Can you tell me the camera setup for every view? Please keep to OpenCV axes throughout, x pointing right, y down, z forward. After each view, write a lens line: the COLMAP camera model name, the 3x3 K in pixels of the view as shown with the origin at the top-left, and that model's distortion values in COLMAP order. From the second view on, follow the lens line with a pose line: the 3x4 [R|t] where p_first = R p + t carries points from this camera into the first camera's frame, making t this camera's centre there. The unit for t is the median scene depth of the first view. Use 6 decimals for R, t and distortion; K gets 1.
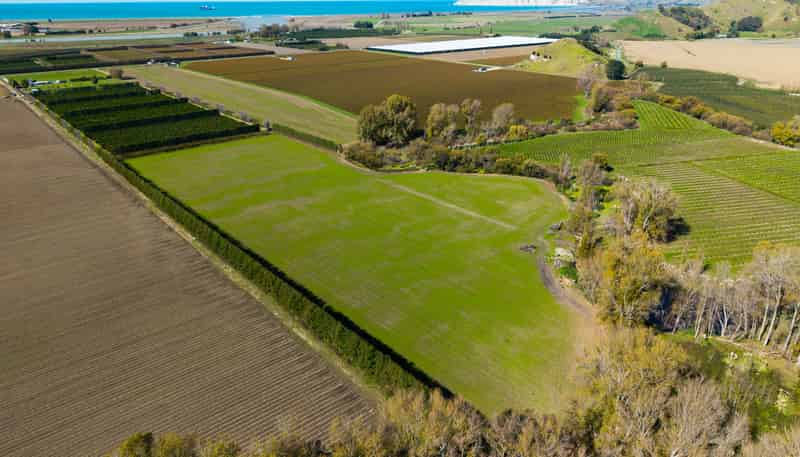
lens RADIAL K [[533.6, 0, 399.0], [0, 533.6, 233.6], [0, 0, 1]] dist [0.014456, -0.013426]
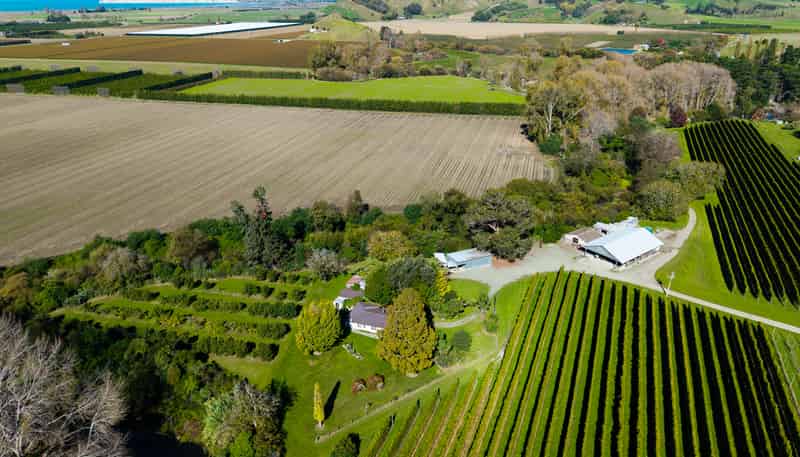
lens RADIAL K [[533.6, 0, 398.0], [0, 533.6, 231.4], [0, 0, 1]] dist [0.014456, -0.013426]
pose [[0.825832, -0.228280, 0.515645, -0.695483], [0.229631, 0.971286, 0.062230, 0.195200], [-0.515045, 0.067016, 0.854539, -0.289393]]
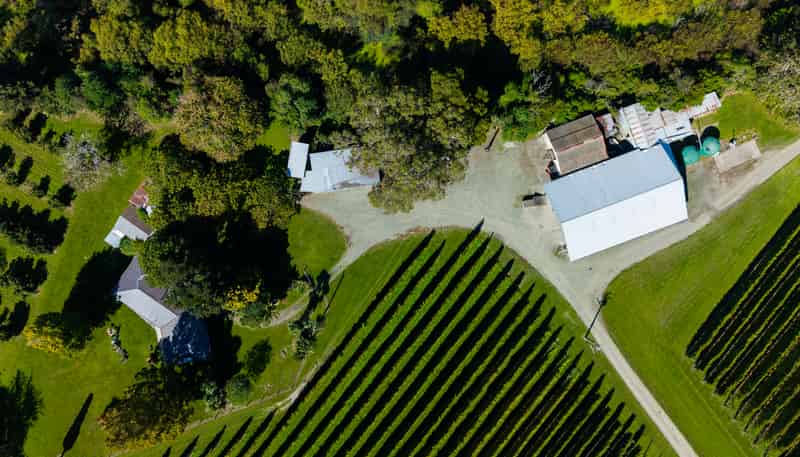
lens RADIAL K [[533.6, 0, 400.6], [0, 533.6, 229.1], [0, 0, 1]] dist [0.014456, -0.013426]
pose [[0.946800, -0.321822, -0.000389, -0.425928], [0.132243, 0.387957, 0.912141, 0.042198], [-0.293396, -0.863667, 0.409876, -0.098049]]
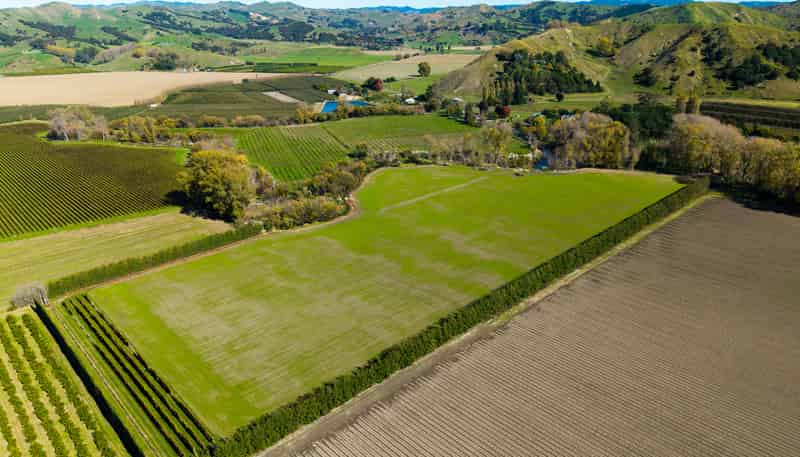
lens RADIAL K [[533.6, 0, 398.6], [0, 533.6, 225.1], [0, 0, 1]] dist [0.014456, -0.013426]
pose [[-0.059719, -0.346222, 0.936250, -0.743448], [0.407973, 0.847547, 0.339443, -0.309235], [-0.911039, 0.402235, 0.090635, 0.712383]]
